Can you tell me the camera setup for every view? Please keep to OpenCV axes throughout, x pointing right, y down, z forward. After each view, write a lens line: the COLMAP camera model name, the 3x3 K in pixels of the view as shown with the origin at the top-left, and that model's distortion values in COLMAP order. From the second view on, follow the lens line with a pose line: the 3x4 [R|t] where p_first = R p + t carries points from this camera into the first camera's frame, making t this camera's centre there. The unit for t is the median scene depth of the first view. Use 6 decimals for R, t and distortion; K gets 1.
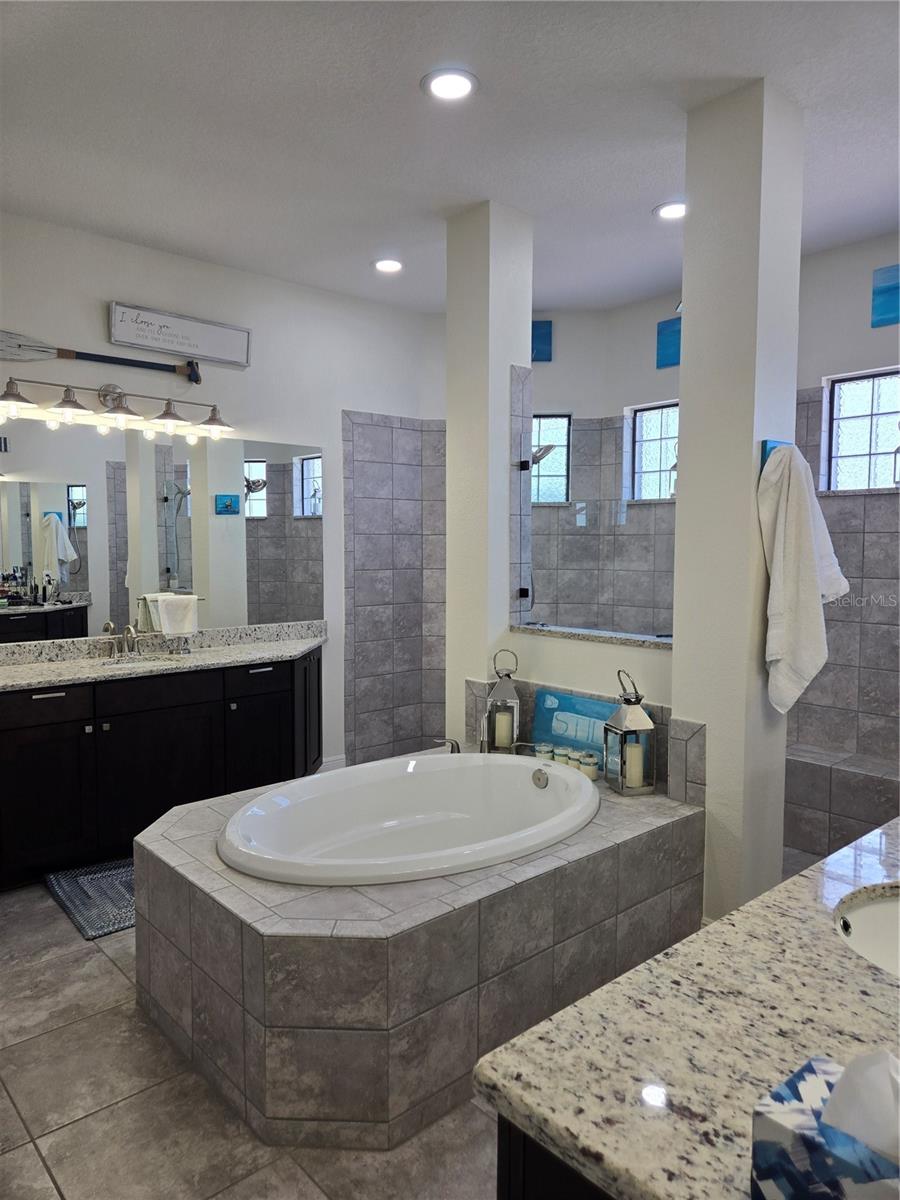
lens RADIAL K [[800.3, 0, 450.1], [0, 800.3, 597.0], [0, 0, 1]] dist [0.078206, -0.068343]
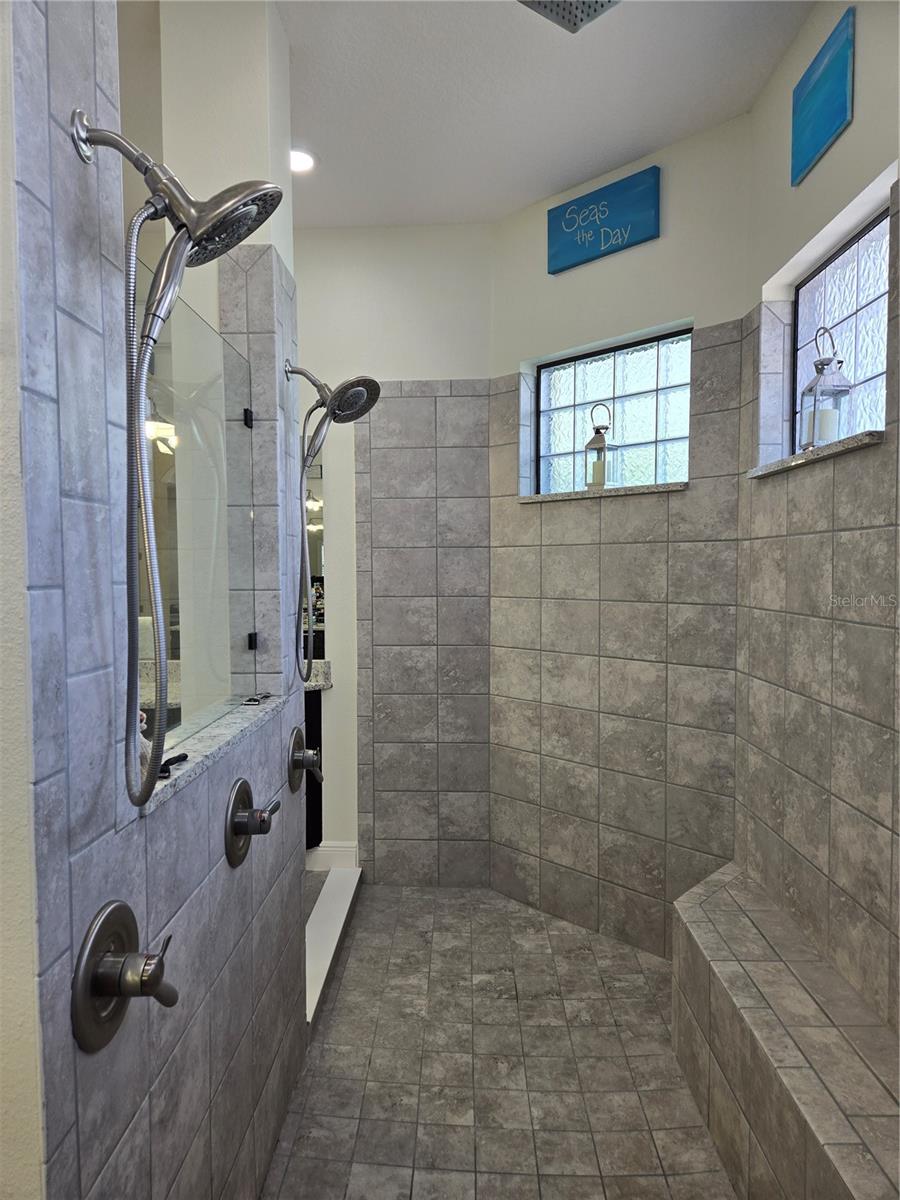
lens RADIAL K [[800.3, 0, 429.8], [0, 800.3, 601.6], [0, 0, 1]] dist [0.078206, -0.068343]
pose [[0.715053, 0.027072, -0.698546, 0.629911], [-0.042488, 0.999086, -0.004772, -0.039335], [0.697778, 0.033093, 0.715549, 0.729119]]
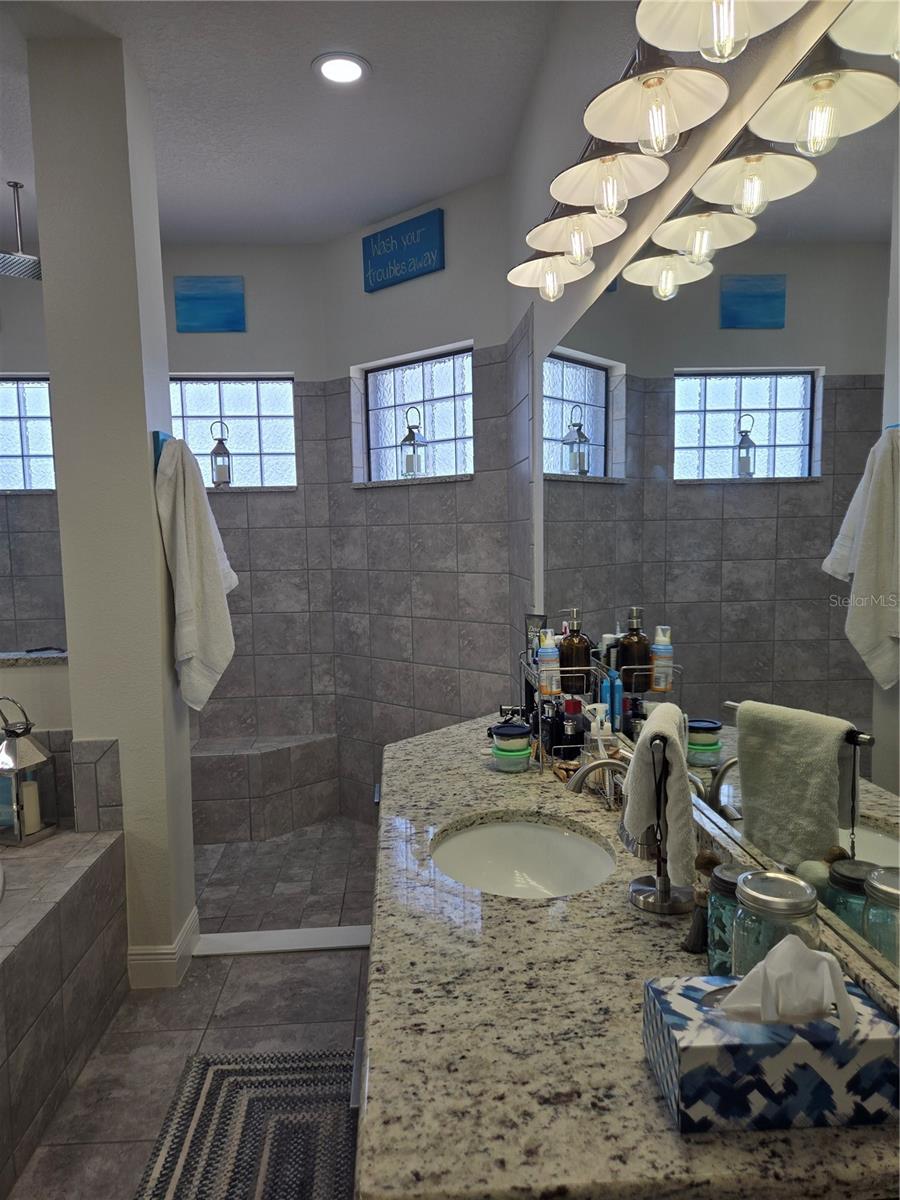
lens RADIAL K [[800.3, 0, 449.7], [0, 800.3, 605.9], [0, 0, 1]] dist [0.078206, -0.068343]
pose [[0.623879, -0.085222, 0.776861, -0.120718], [0.076614, 0.995918, 0.047726, -0.005786], [-0.777757, 0.029743, 0.627861, 0.108087]]
